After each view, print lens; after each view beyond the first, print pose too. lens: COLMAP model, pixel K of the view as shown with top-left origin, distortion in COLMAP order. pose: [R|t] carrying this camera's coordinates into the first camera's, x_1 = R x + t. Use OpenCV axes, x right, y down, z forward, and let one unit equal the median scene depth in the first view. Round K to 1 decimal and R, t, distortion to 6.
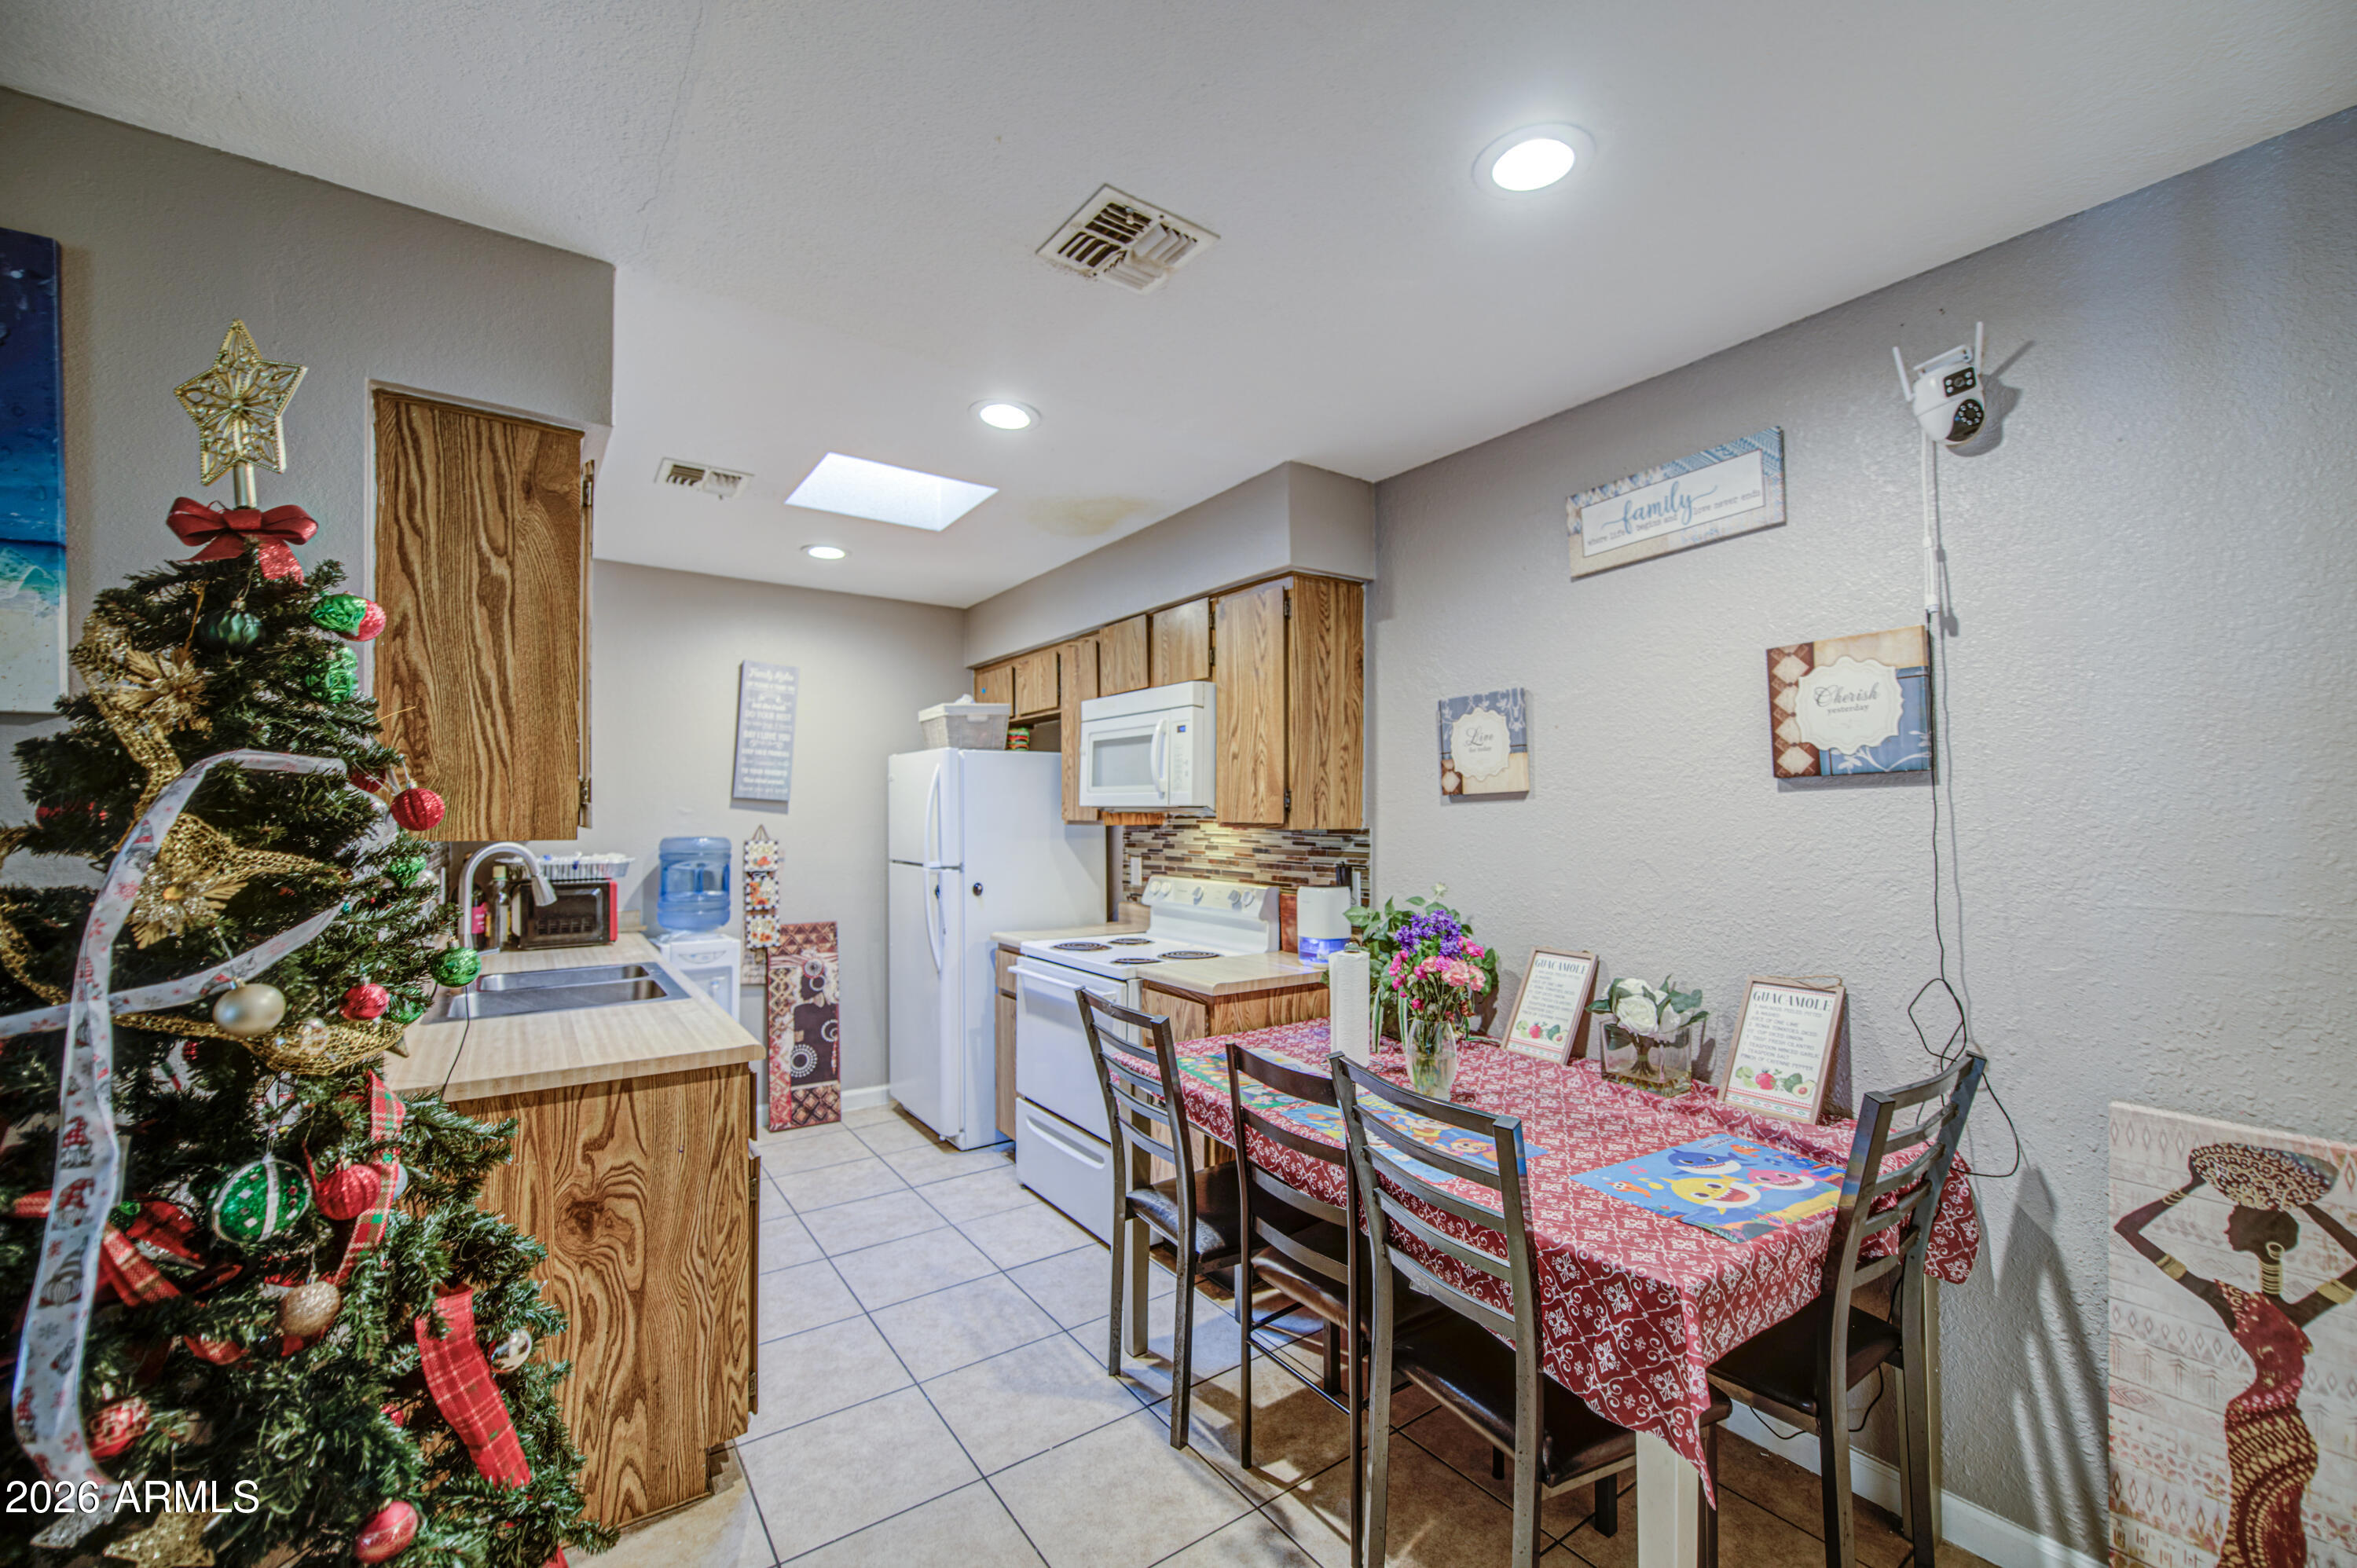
lens RADIAL K [[976.2, 0, 1182.9], [0, 976.2, 800.0], [0, 0, 1]] dist [-0.000245, -0.000824]
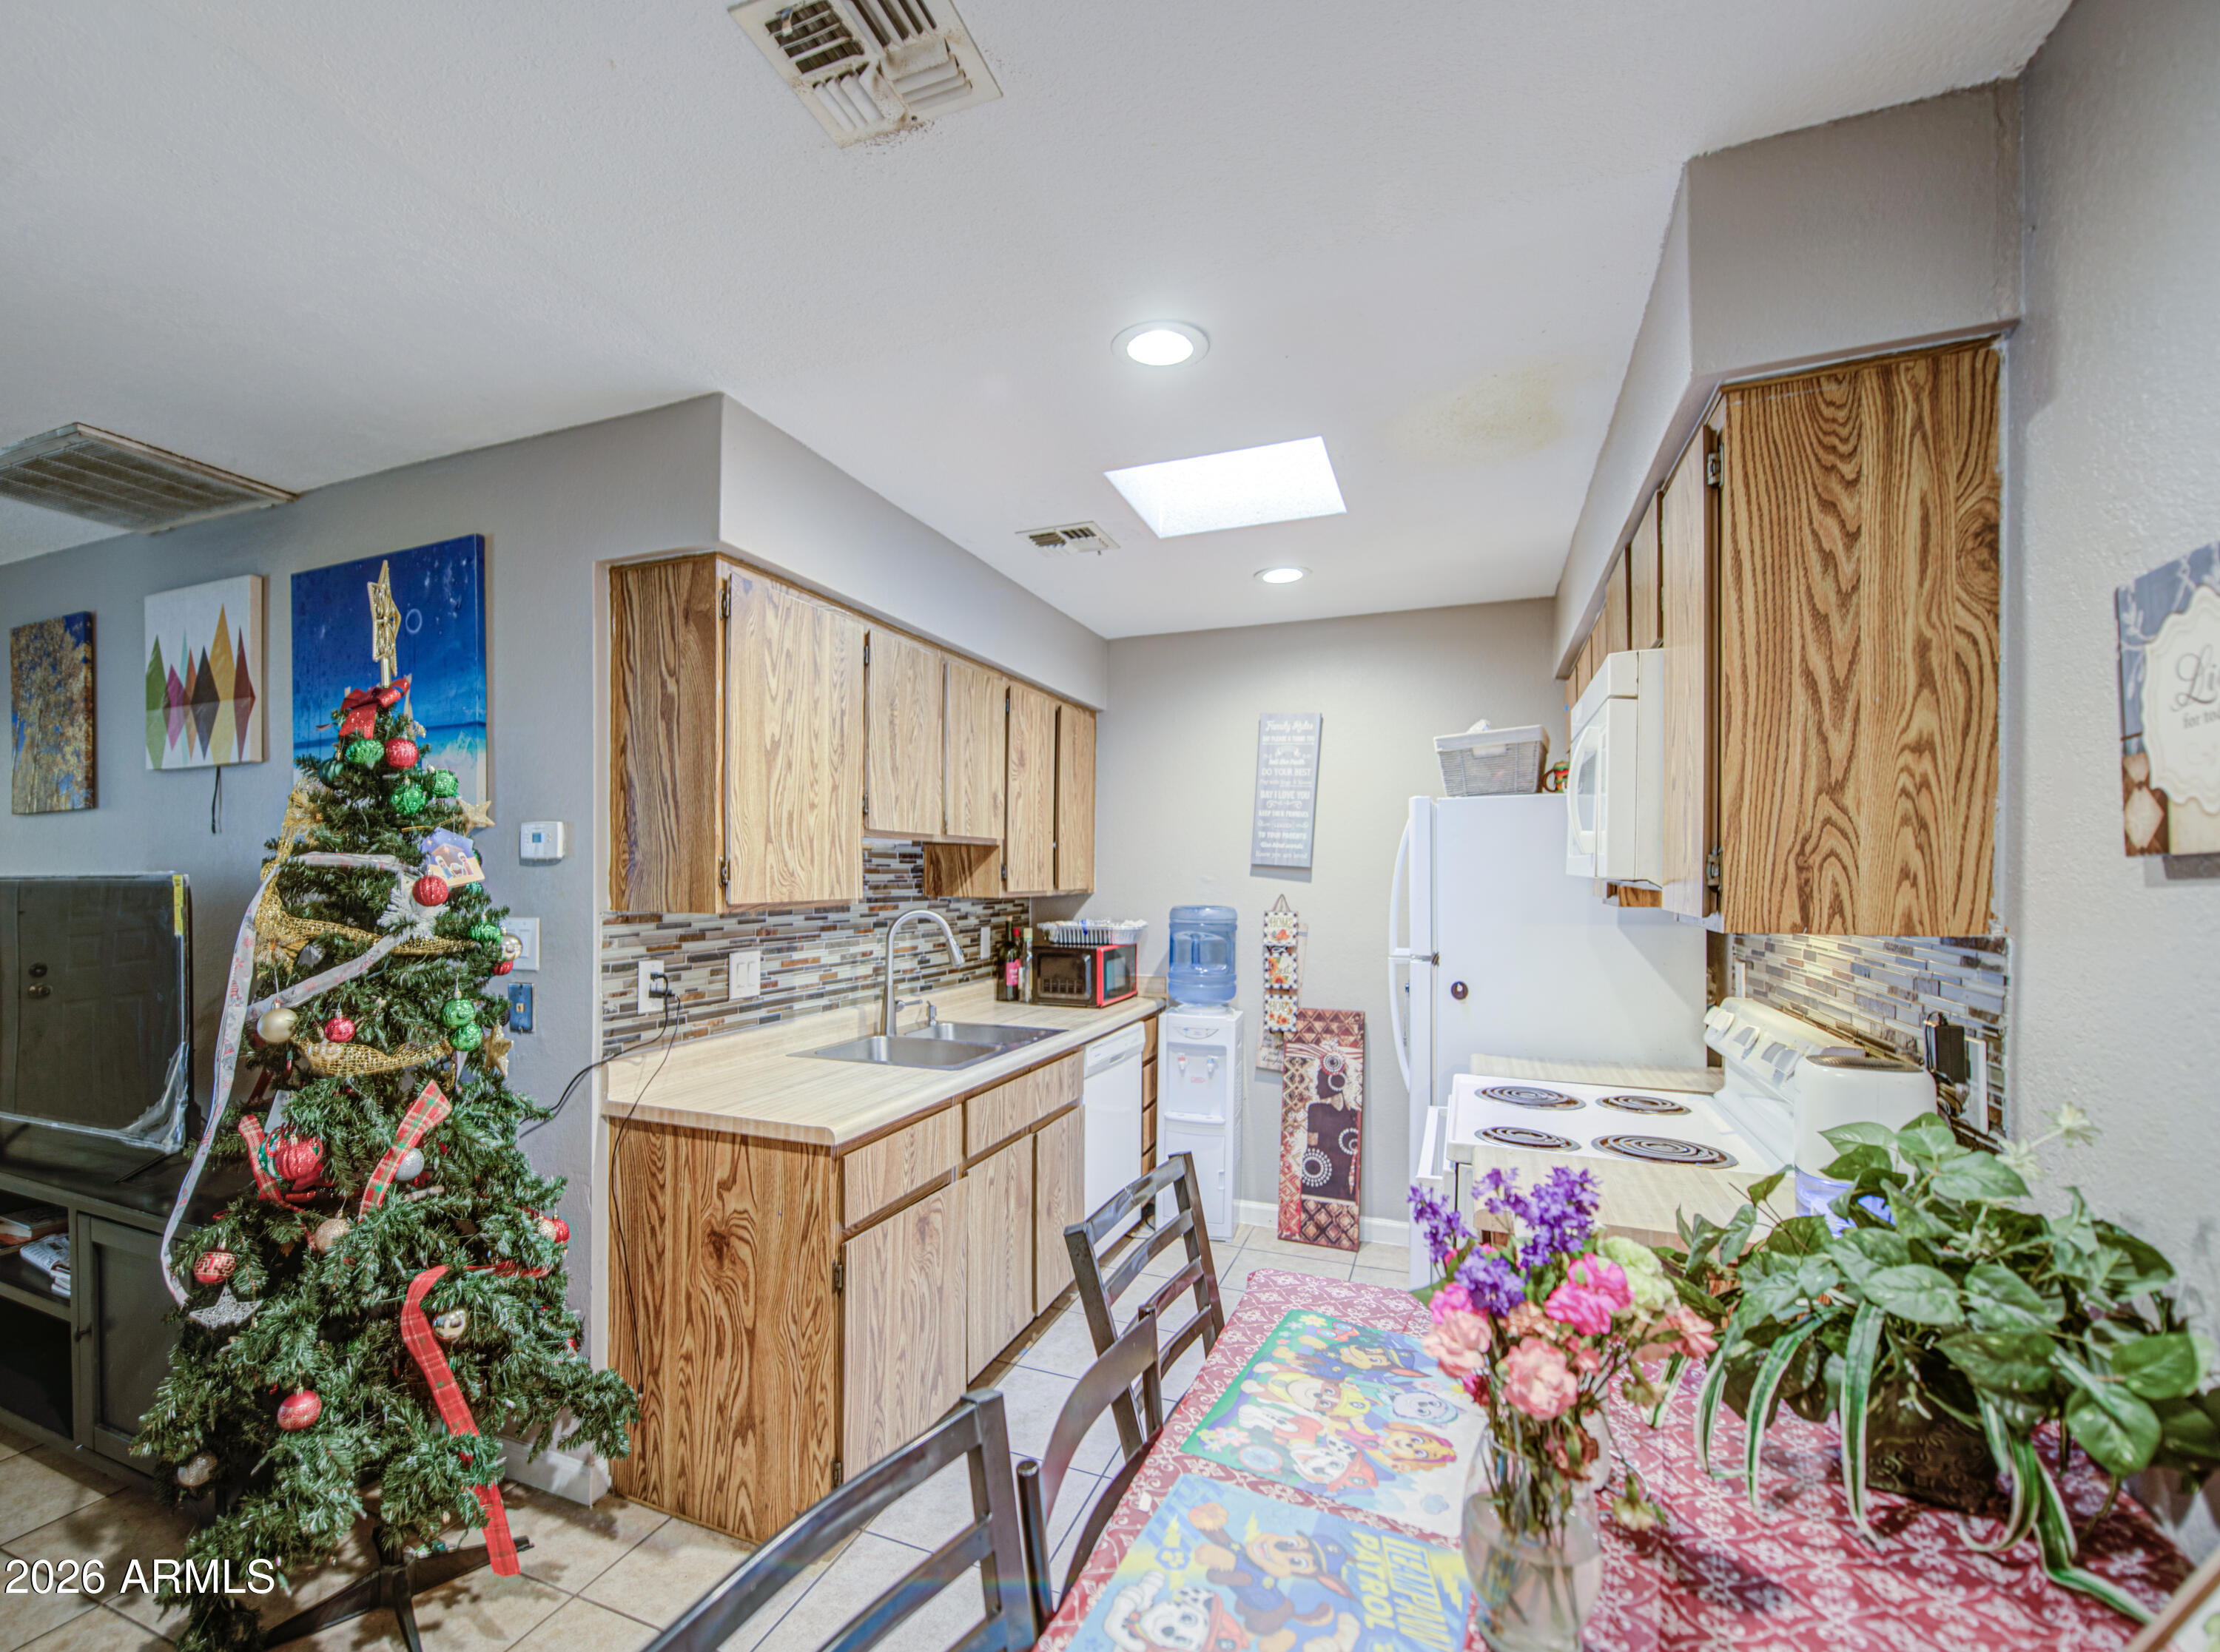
lens RADIAL K [[1021.6, 0, 1001.5], [0, 1021.6, 872.4], [0, 0, 1]] dist [0.001414, 0.000278]
pose [[0.496321, -0.000118, -0.868139, 0.311789], [0.013075, 0.999888, 0.007340, -0.006138], [0.868041, -0.014994, 0.496266, 0.377956]]
